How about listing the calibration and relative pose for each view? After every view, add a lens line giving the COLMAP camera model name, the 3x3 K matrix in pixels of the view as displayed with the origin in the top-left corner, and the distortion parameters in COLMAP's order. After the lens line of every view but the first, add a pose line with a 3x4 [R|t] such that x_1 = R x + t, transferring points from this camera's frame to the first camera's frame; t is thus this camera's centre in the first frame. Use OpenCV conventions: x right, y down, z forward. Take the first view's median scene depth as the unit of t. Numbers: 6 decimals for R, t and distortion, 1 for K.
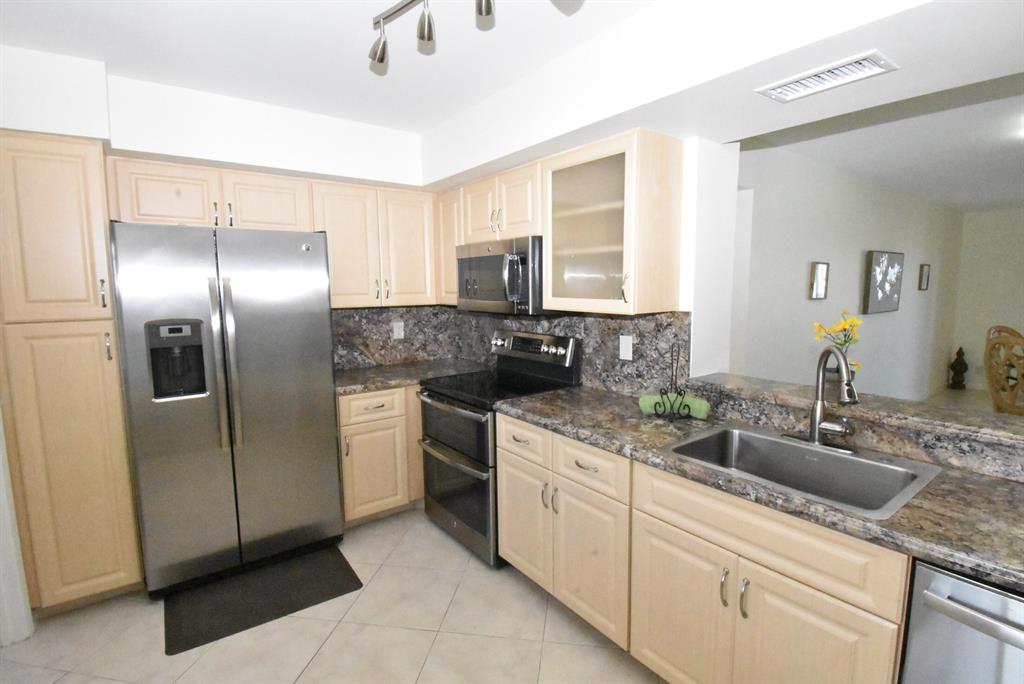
lens RADIAL K [[532.0, 0, 512.0], [0, 532.0, 342.0], [0, 0, 1]] dist [0.015436, -0.024970]
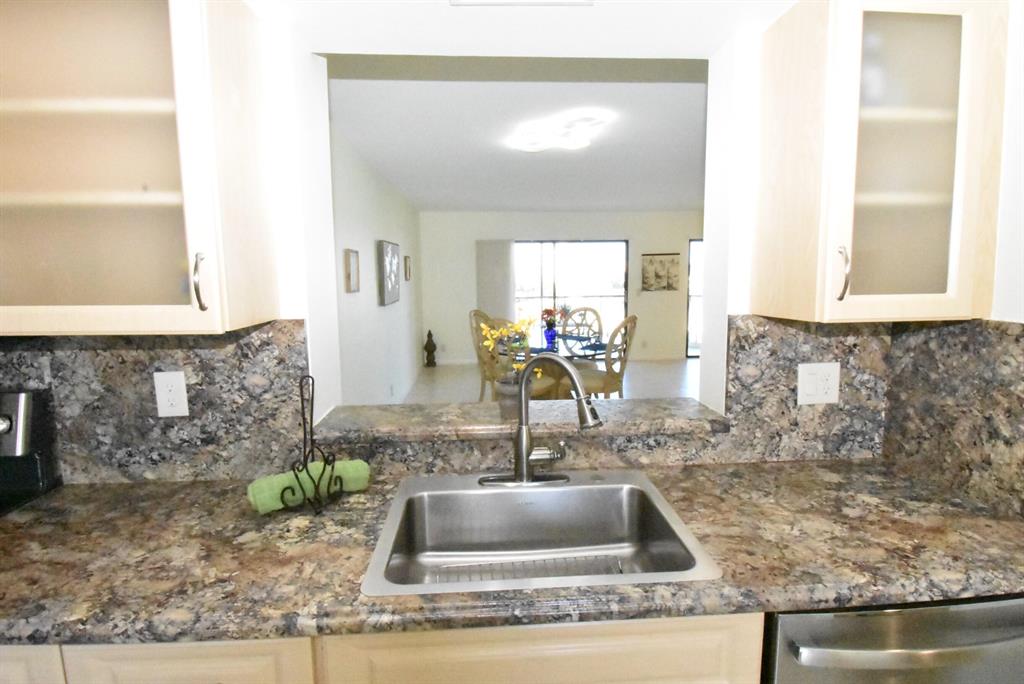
lens RADIAL K [[532.0, 0, 512.0], [0, 532.0, 342.0], [0, 0, 1]] dist [0.015436, -0.024970]
pose [[0.532105, -0.106161, 0.839997, -0.051584], [0.093414, 0.993412, 0.066376, -0.051122], [-0.841510, 0.043149, 0.538516, 0.497373]]
